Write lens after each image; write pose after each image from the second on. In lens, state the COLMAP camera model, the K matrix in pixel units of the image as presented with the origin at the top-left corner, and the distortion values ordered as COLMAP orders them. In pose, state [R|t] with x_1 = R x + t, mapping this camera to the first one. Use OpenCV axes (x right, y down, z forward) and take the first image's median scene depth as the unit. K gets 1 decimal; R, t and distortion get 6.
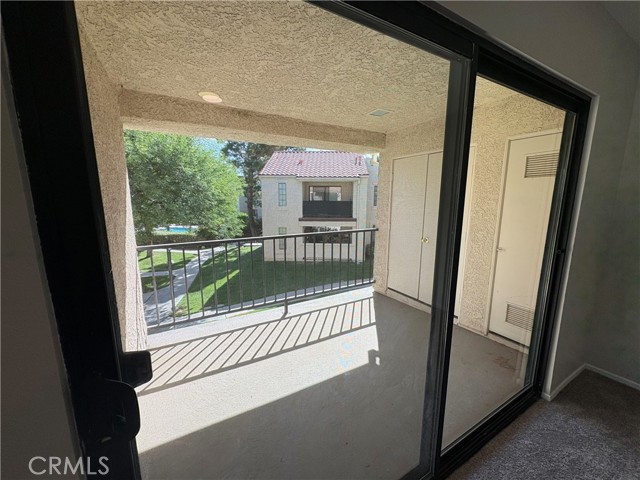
lens RADIAL K [[254.7, 0, 319.1], [0, 254.7, 242.5], [0, 0, 1]] dist [0.001271, -0.000178]
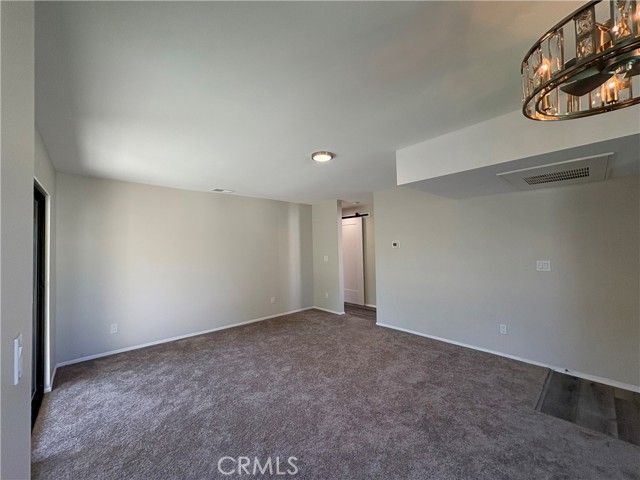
lens RADIAL K [[254.7, 0, 318.4], [0, 254.7, 241.0], [0, 0, 1]] dist [0.001271, -0.000178]
pose [[-0.210768, 0.019190, 0.977348, -0.291942], [0.190908, 0.981364, 0.021901, 0.018950], [-0.958713, 0.191200, -0.210504, -0.104298]]
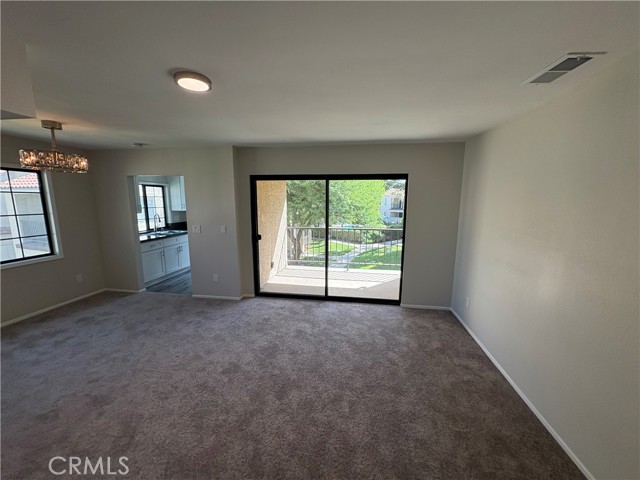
lens RADIAL K [[254.7, 0, 319.9], [0, 254.7, 240.5], [0, 0, 1]] dist [0.001271, -0.000178]
pose [[0.779539, 0.102246, -0.617952, 0.445252], [-0.113088, 0.993348, 0.021700, 0.023297], [0.616061, 0.052967, 0.785916, -0.313103]]
